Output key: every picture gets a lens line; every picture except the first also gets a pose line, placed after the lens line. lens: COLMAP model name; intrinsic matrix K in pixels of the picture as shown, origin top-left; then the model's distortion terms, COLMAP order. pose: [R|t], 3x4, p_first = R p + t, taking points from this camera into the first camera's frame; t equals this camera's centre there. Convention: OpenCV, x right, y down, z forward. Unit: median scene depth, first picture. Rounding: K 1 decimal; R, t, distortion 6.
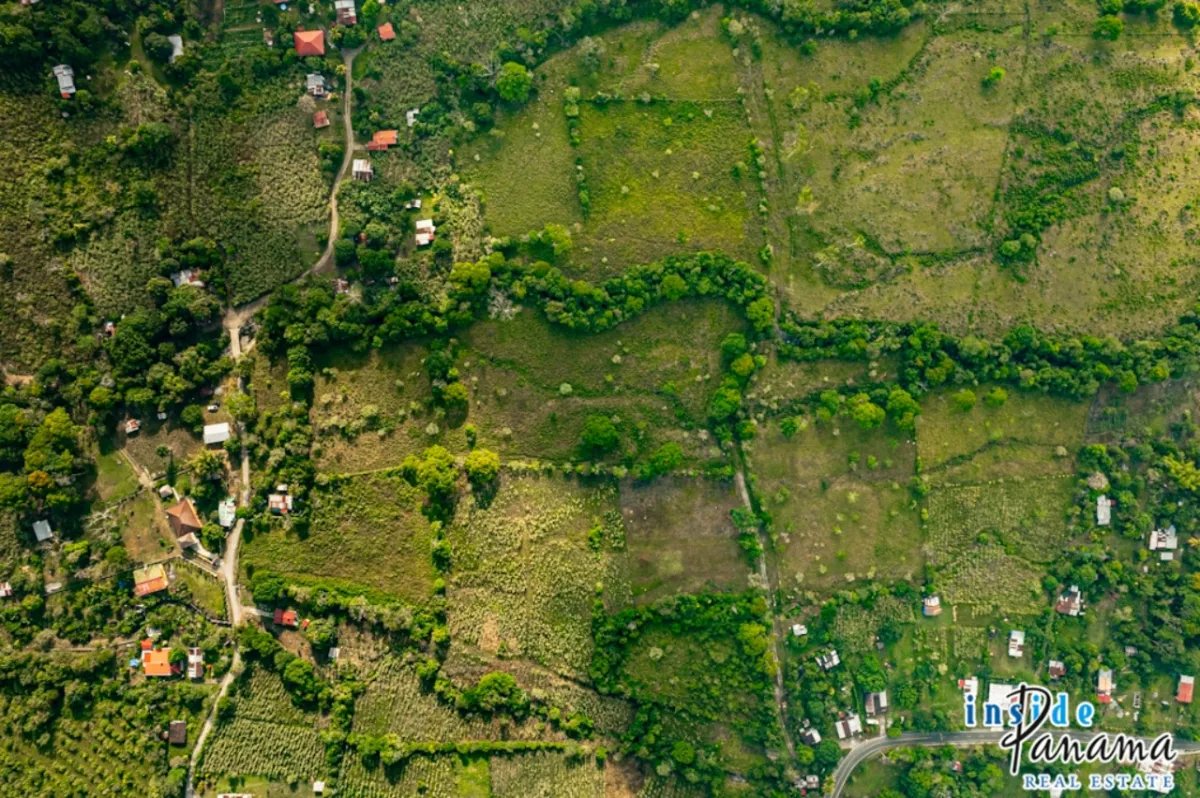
lens RADIAL K [[788.1, 0, 603.0], [0, 788.1, 399.0], [0, 0, 1]] dist [-0.072156, 0.067671]
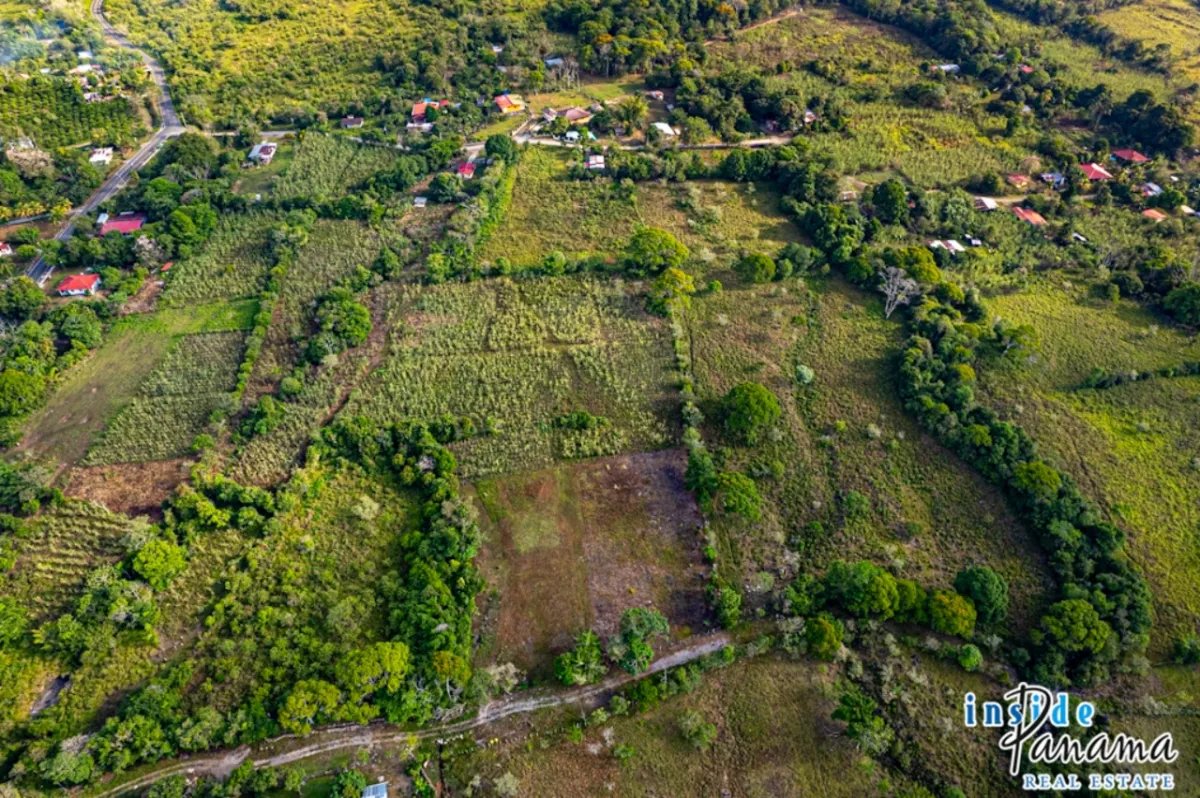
lens RADIAL K [[788.1, 0, 603.6], [0, 788.1, 404.4], [0, 0, 1]] dist [-0.072156, 0.067671]
pose [[0.088063, 0.669912, -0.737199, 0.431943], [-0.995963, 0.046299, -0.076902, 0.203835], [-0.017386, 0.740995, 0.671285, 0.592508]]
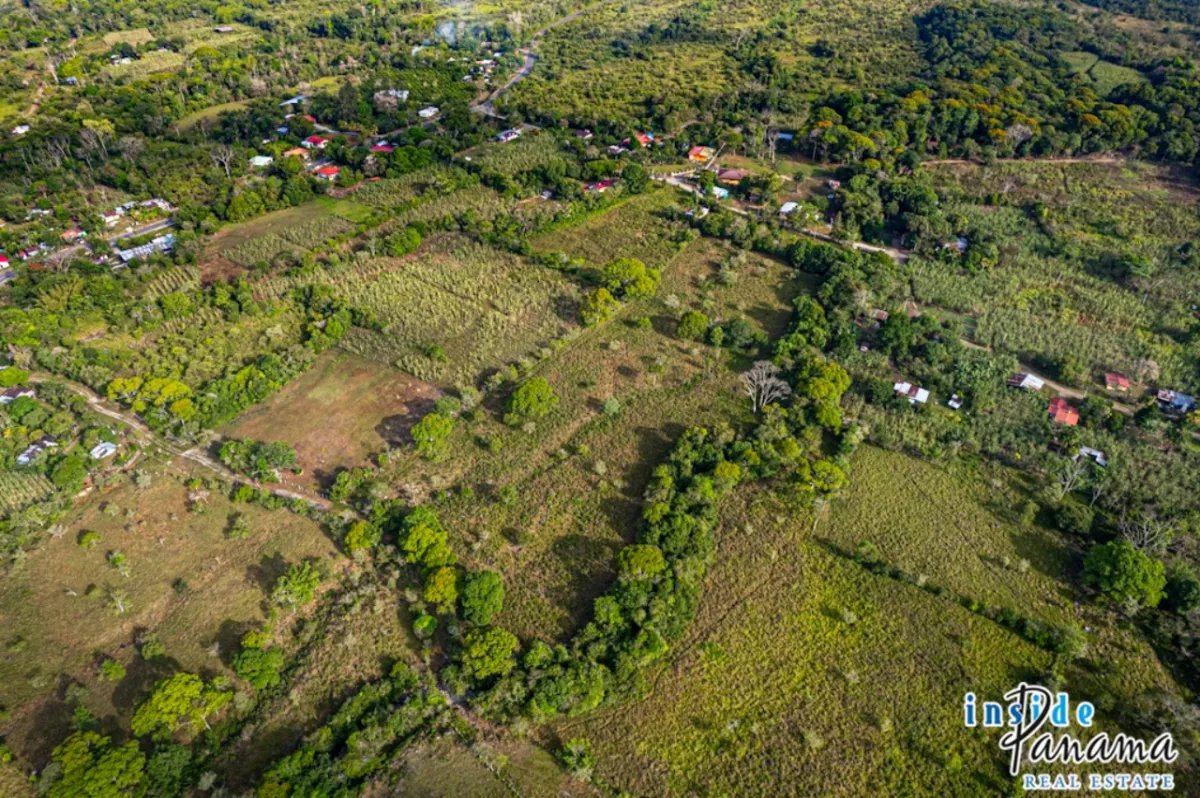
lens RADIAL K [[788.1, 0, 589.0], [0, 788.1, 395.4], [0, 0, 1]] dist [-0.072156, 0.067671]
pose [[-0.625713, 0.462378, -0.628243, 0.394647], [-0.779932, -0.385037, 0.493409, -0.334678], [-0.013755, 0.798719, 0.601546, 0.583009]]
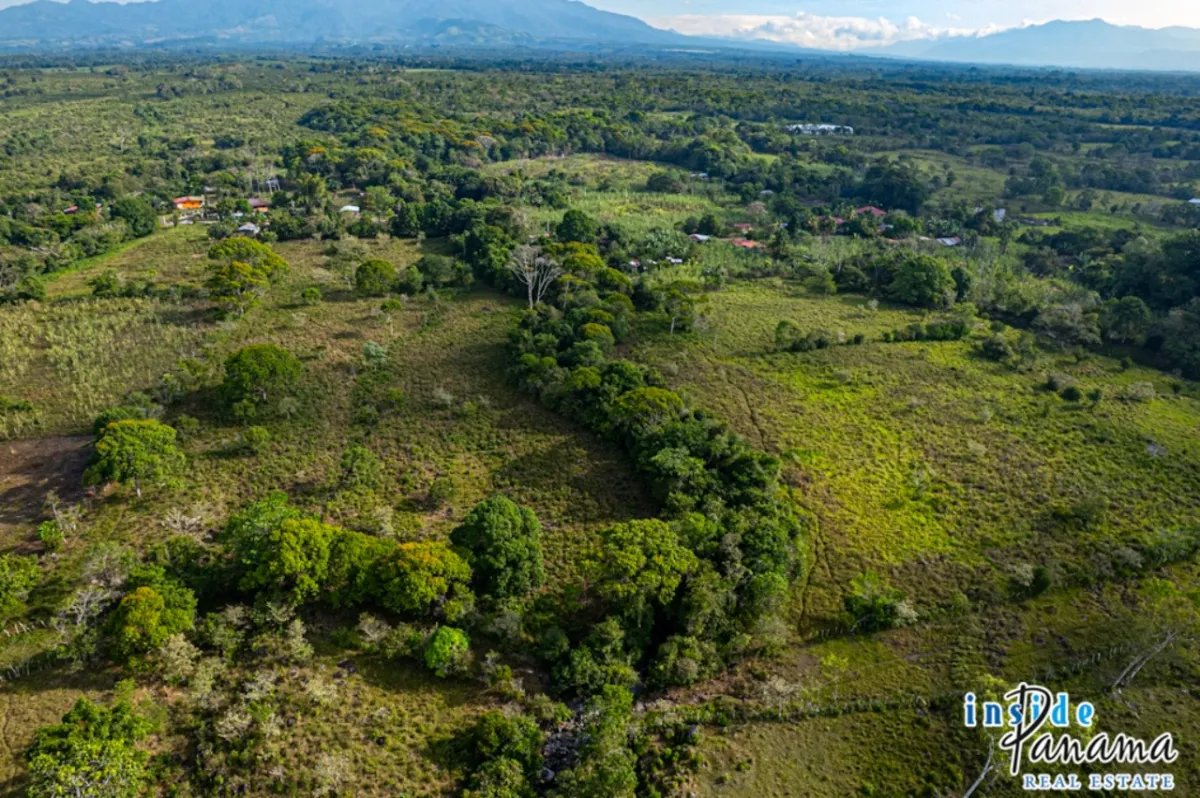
lens RADIAL K [[788.1, 0, 604.7], [0, 788.1, 409.4], [0, 0, 1]] dist [-0.072156, 0.067671]
pose [[0.194253, 0.373502, -0.907062, 0.405235], [-0.980950, 0.072108, -0.180384, -0.058838], [-0.001967, 0.924823, 0.380393, 0.862402]]
